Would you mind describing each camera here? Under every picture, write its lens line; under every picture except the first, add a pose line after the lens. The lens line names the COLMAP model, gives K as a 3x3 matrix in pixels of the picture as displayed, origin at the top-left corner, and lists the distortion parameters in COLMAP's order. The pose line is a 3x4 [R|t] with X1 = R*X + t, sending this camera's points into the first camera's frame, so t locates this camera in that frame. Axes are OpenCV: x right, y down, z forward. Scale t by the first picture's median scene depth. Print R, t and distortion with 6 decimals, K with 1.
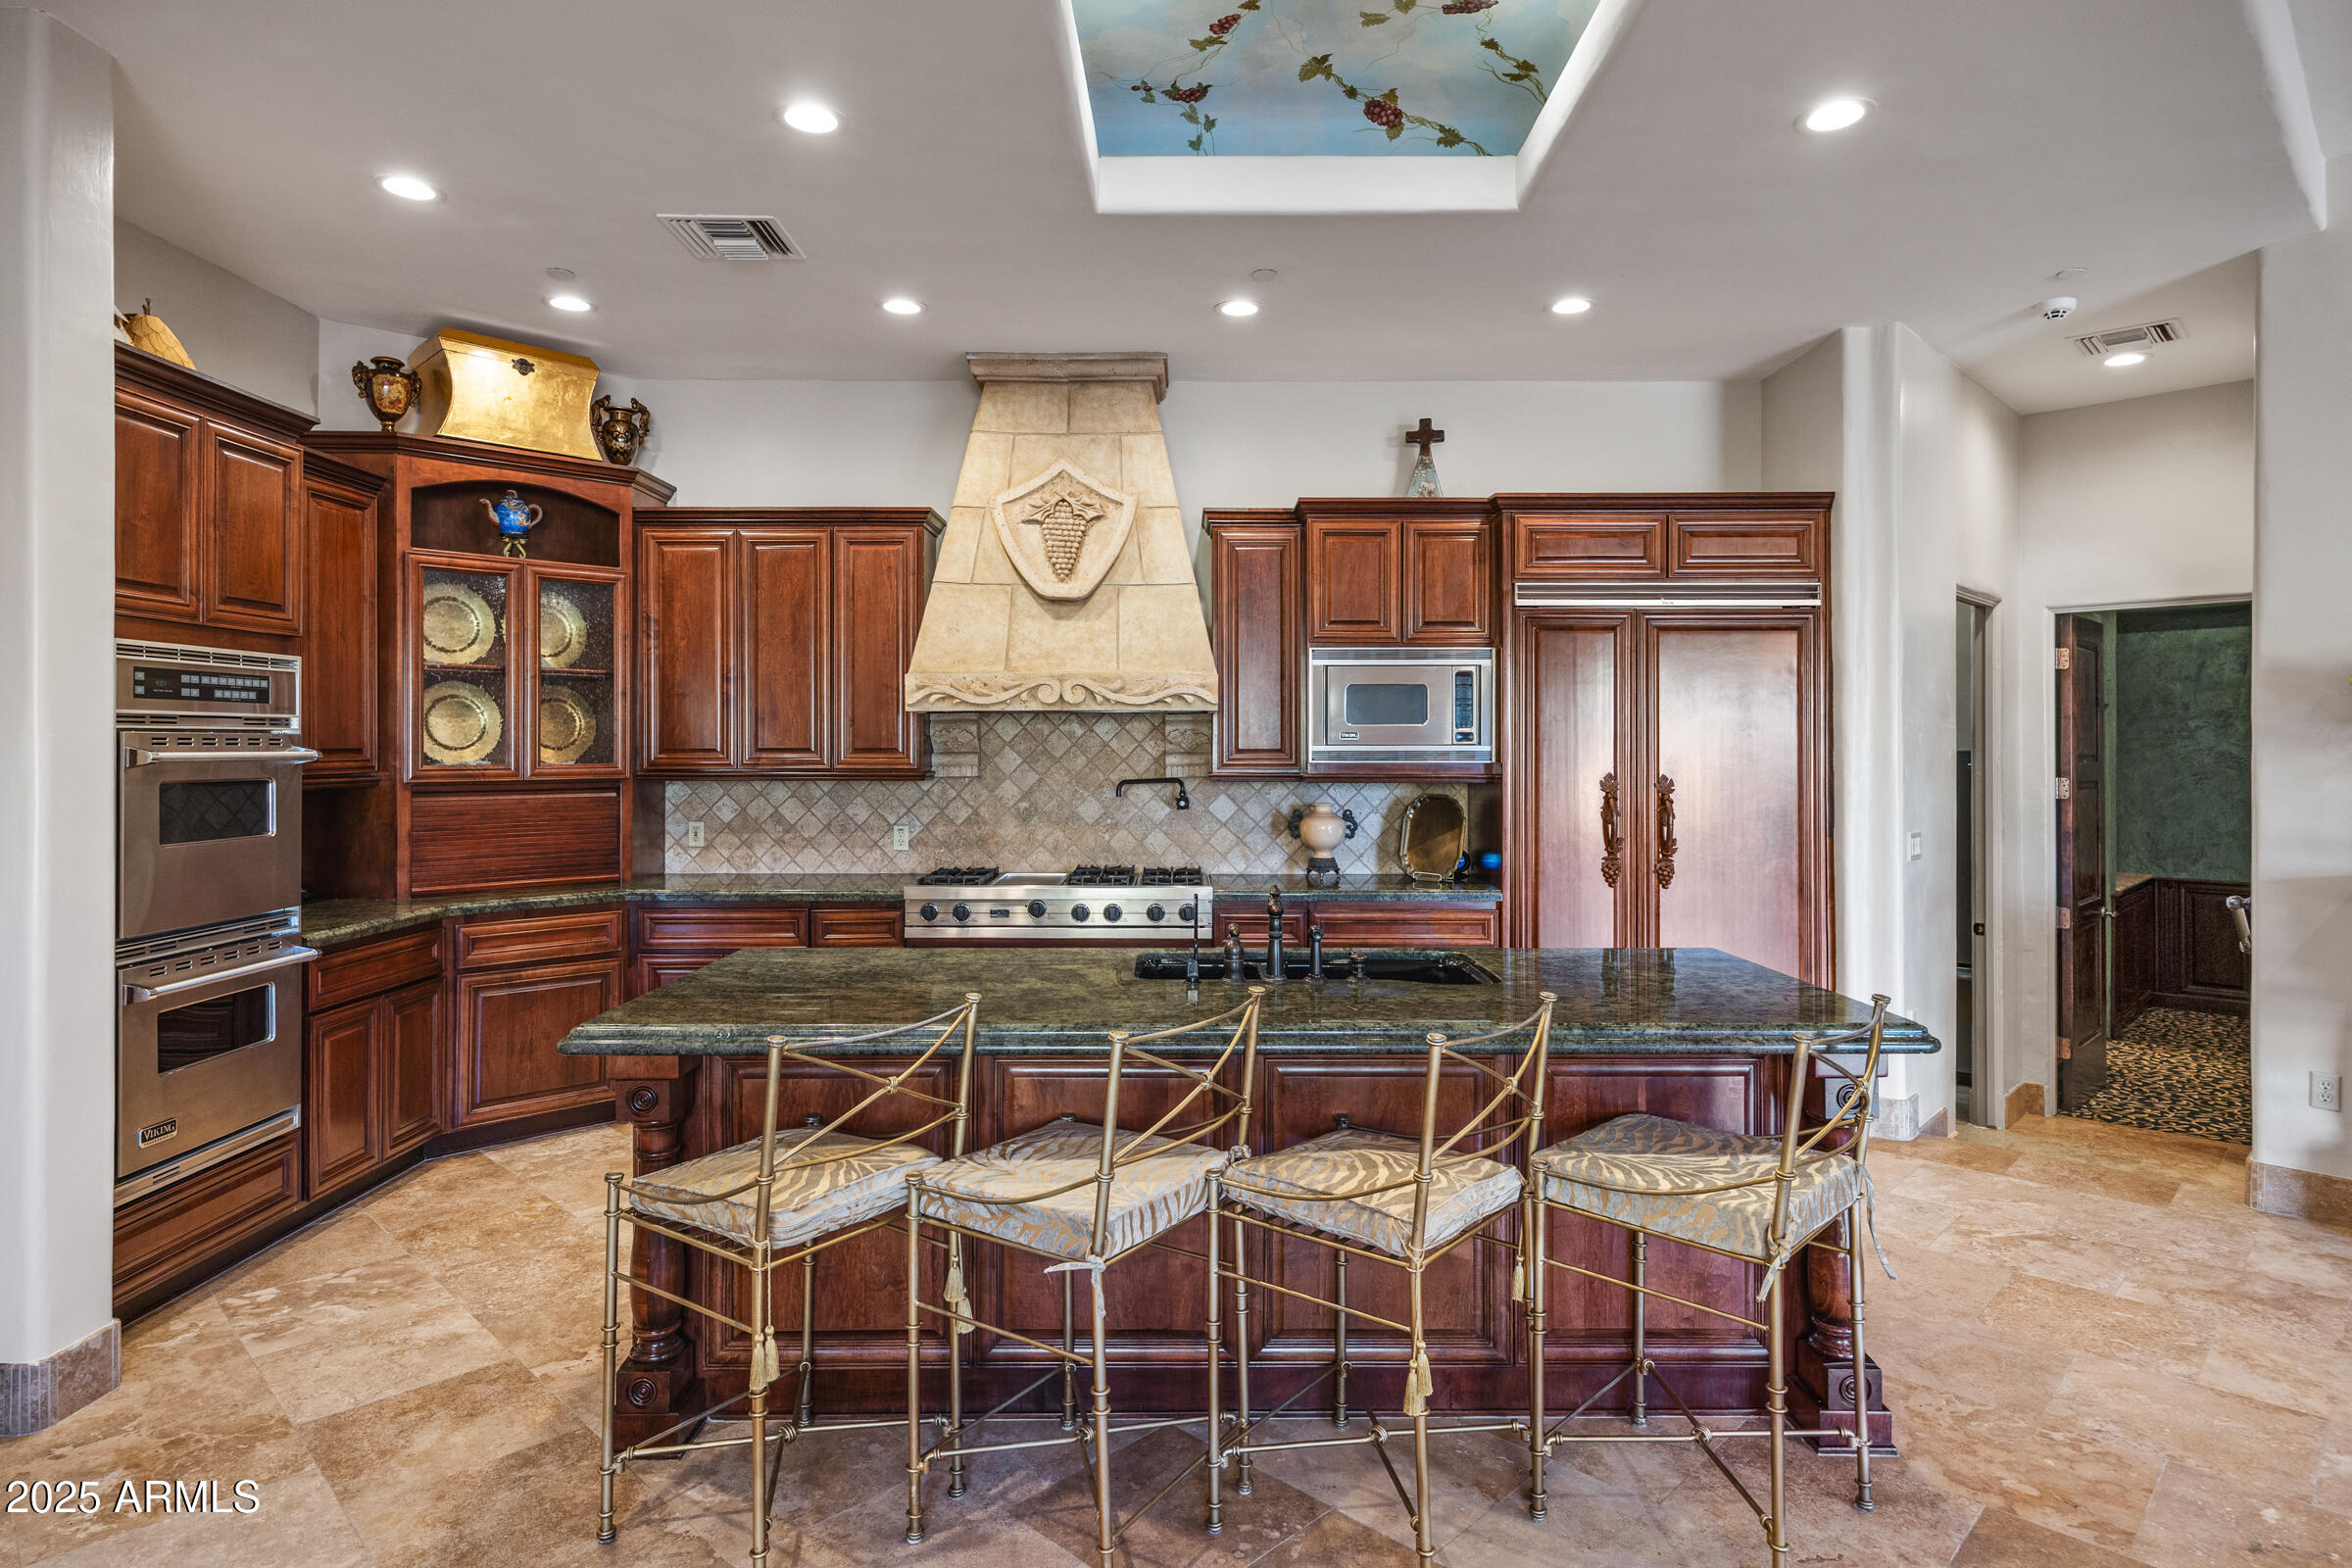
lens RADIAL K [[1289.7, 0, 1174.9], [0, 1289.7, 746.3], [0, 0, 1]] dist [0.009189, 0.001755]
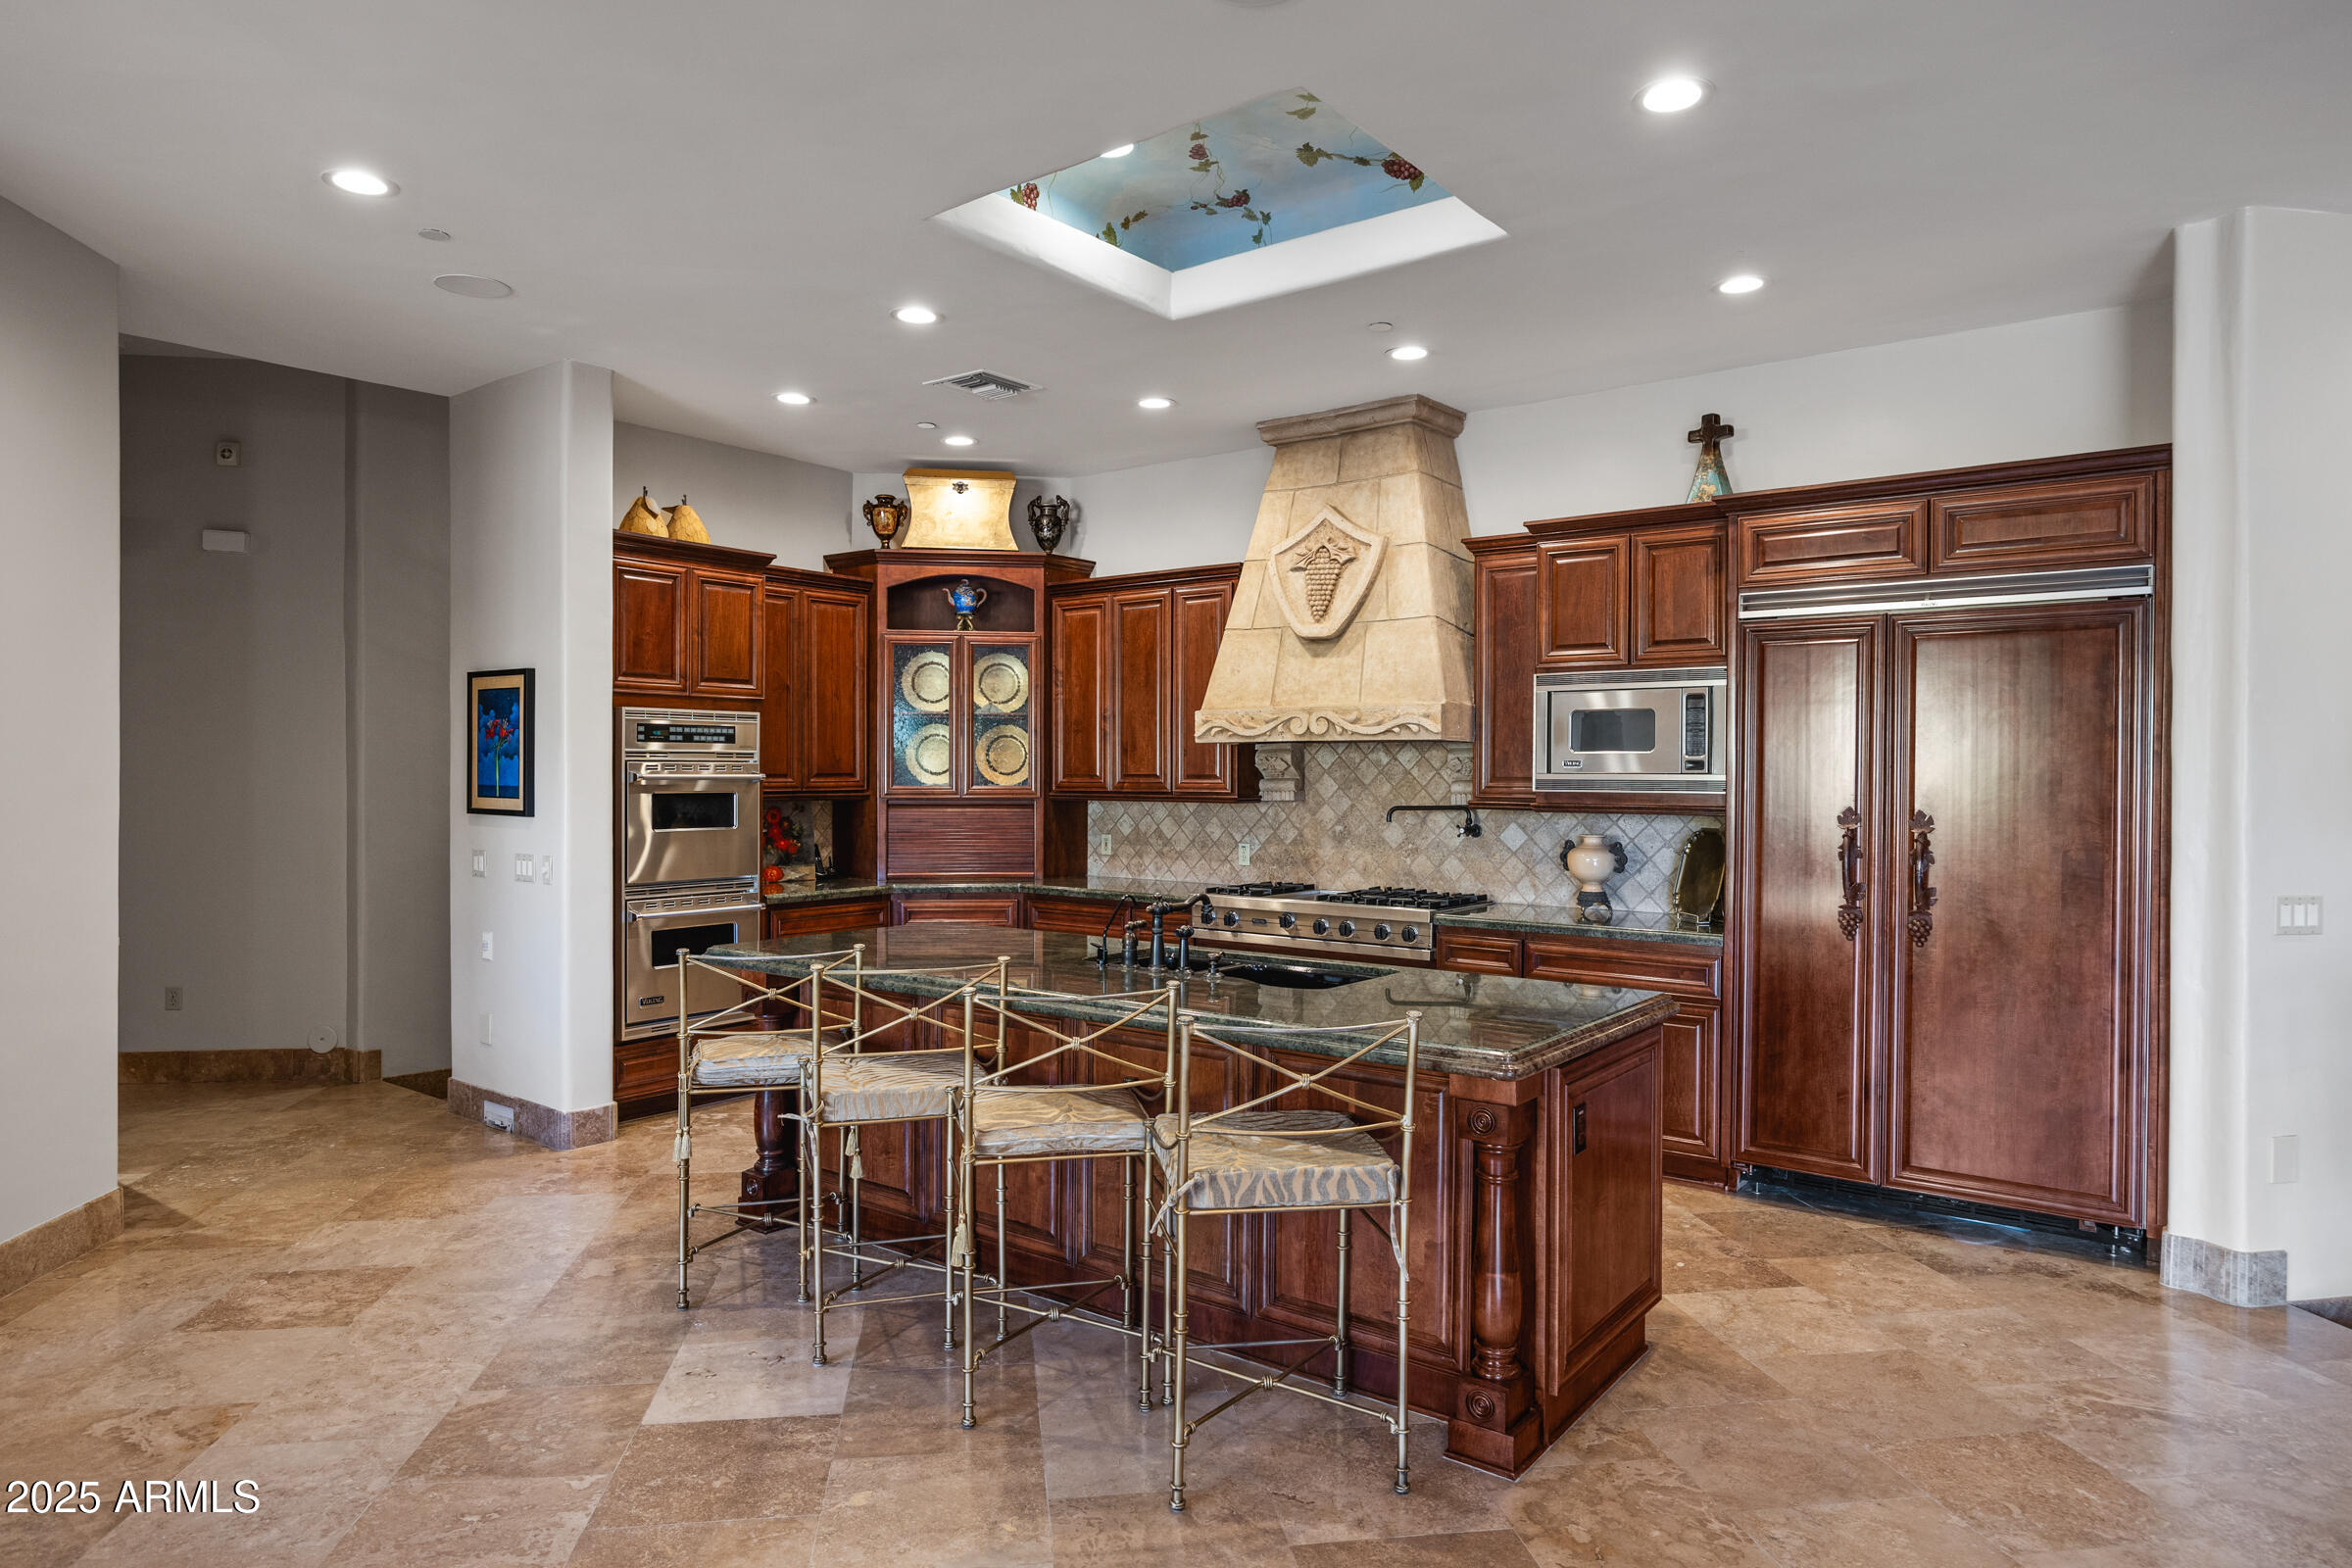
lens RADIAL K [[1383.4, 0, 1170.9], [0, 1383.4, 788.7], [0, 0, 1]] dist [-0.009670, 0.003318]
pose [[0.793572, 0.010568, -0.608384, 0.524827], [-0.004395, 0.999923, 0.011636, -0.000290], [0.608460, -0.006560, 0.793557, -0.002547]]
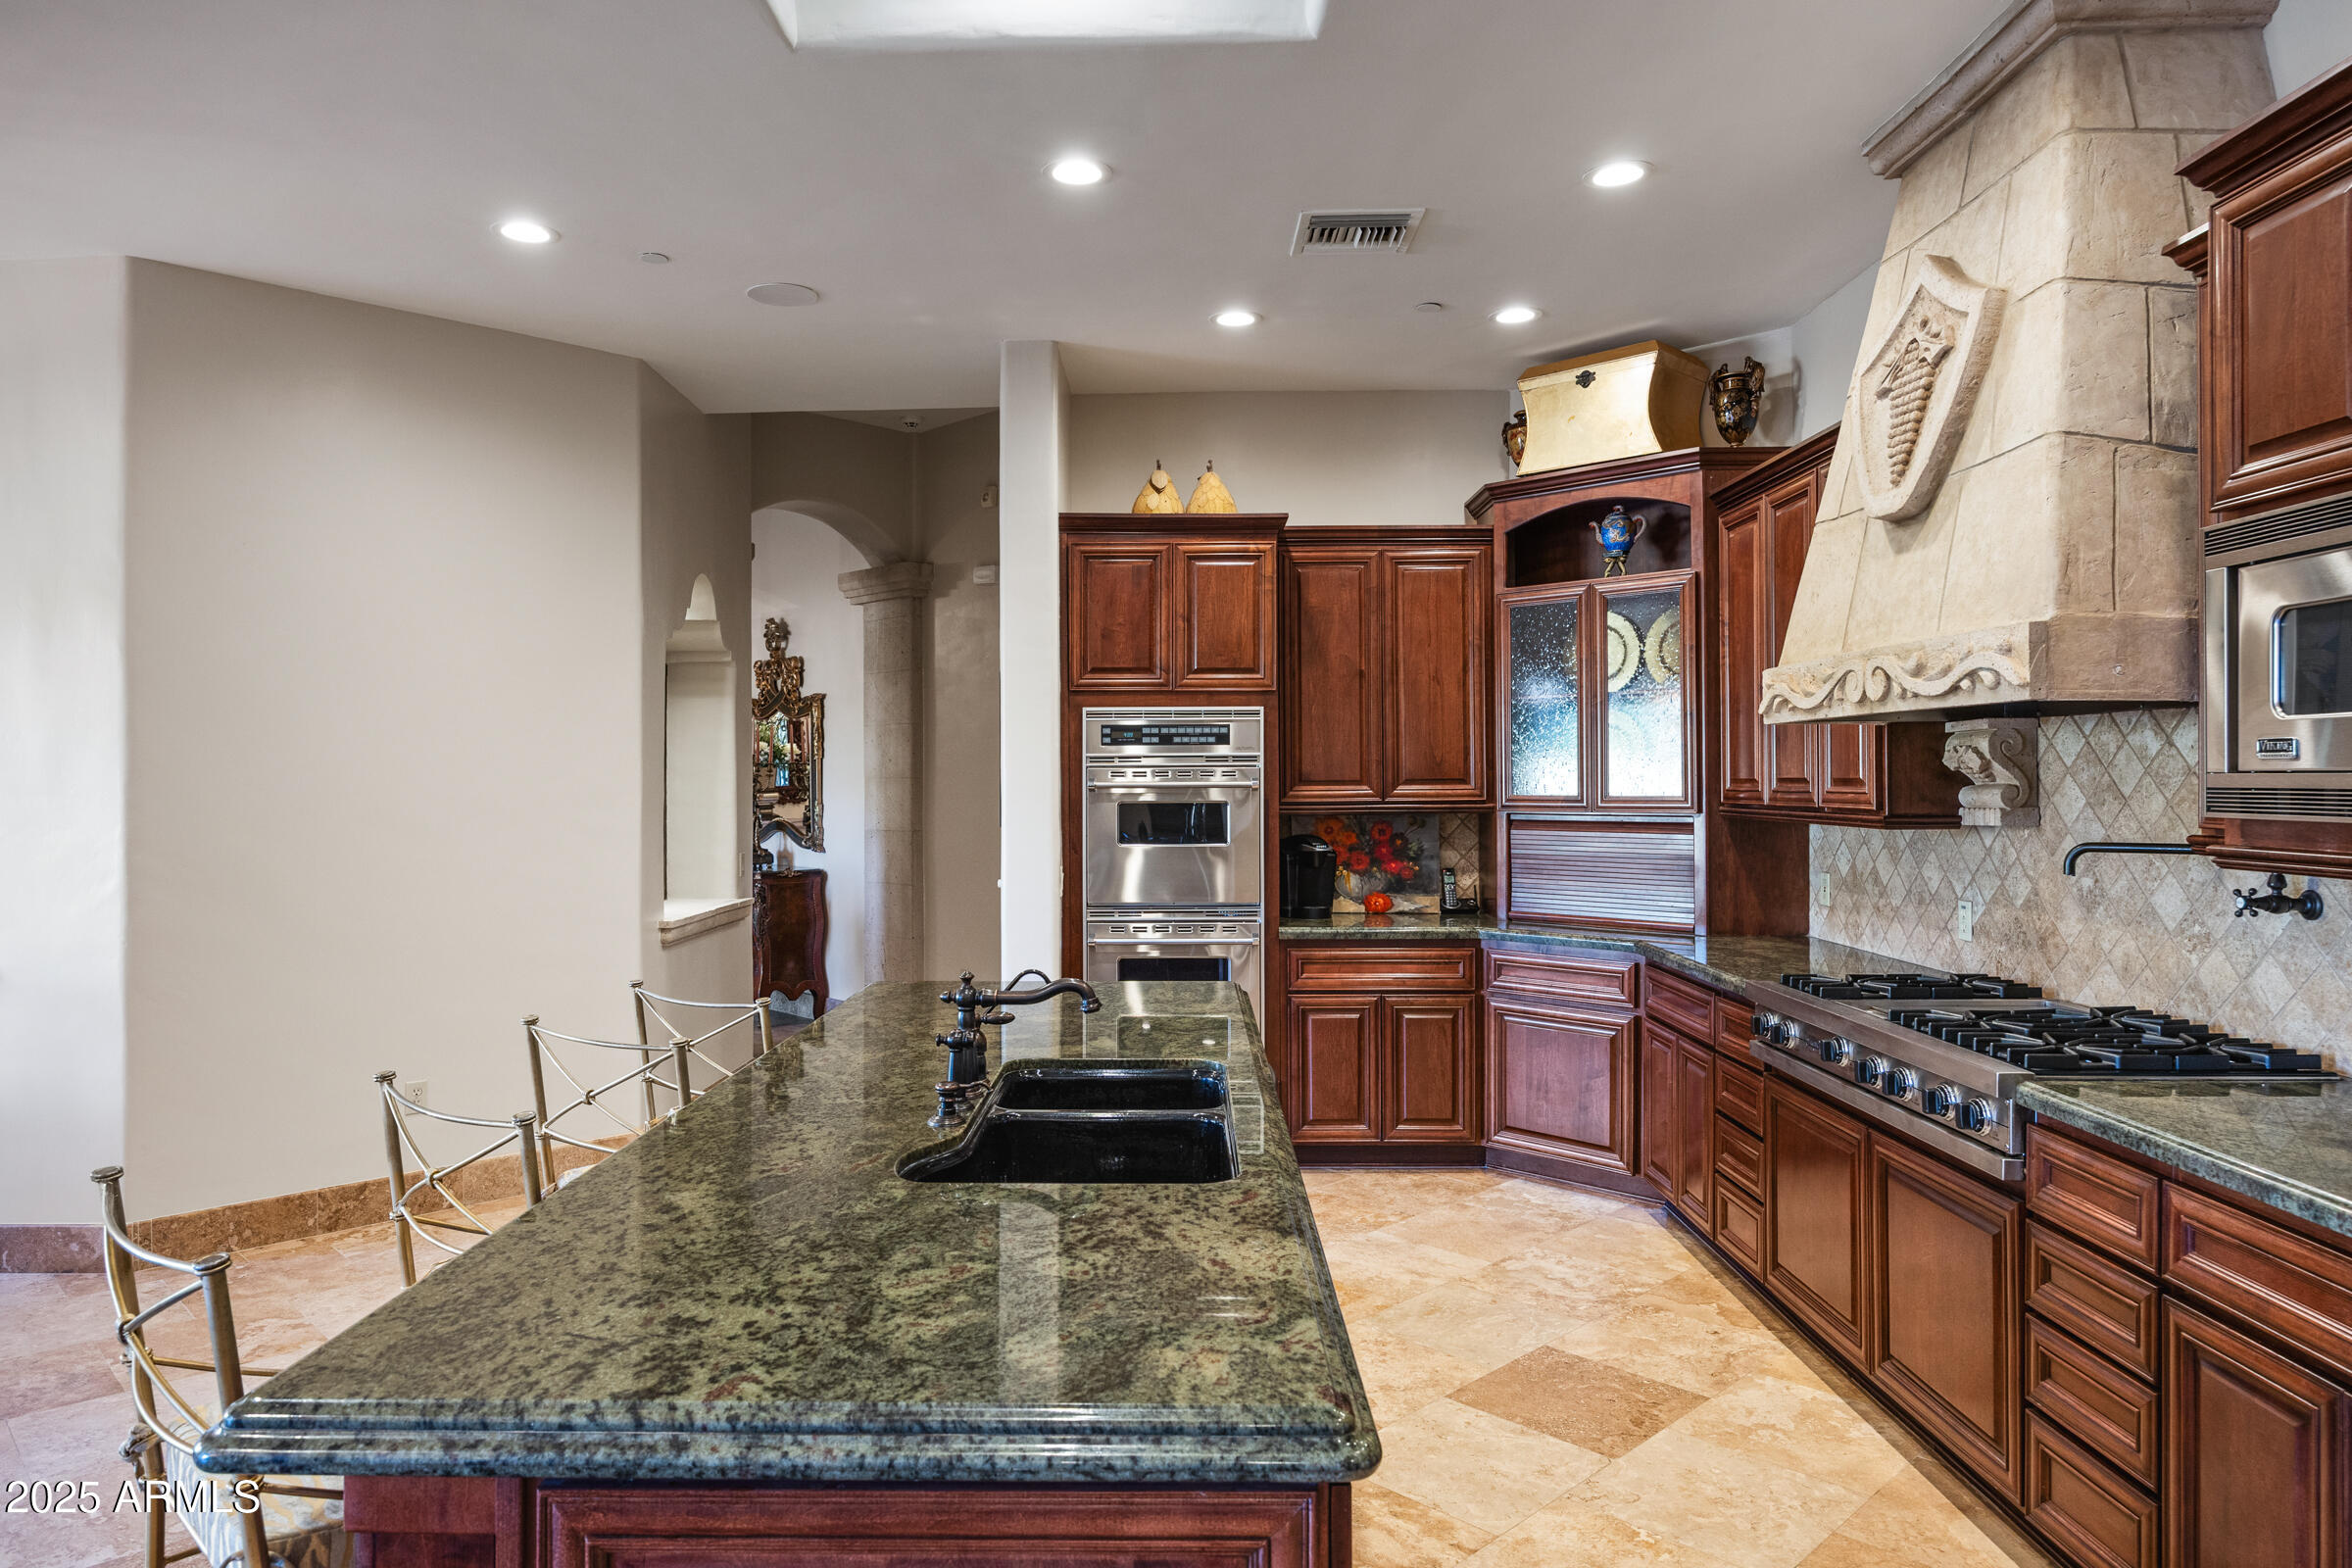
lens RADIAL K [[1451.3, 0, 1177.8], [0, 1451.3, 774.1], [0, 0, 1]] dist [0.000479, -0.001751]
pose [[-0.008941, -0.001717, -0.999959, 0.554487], [0.003199, 0.999993, -0.001745, -0.000618], [0.999955, -0.003215, -0.008935, 0.686887]]
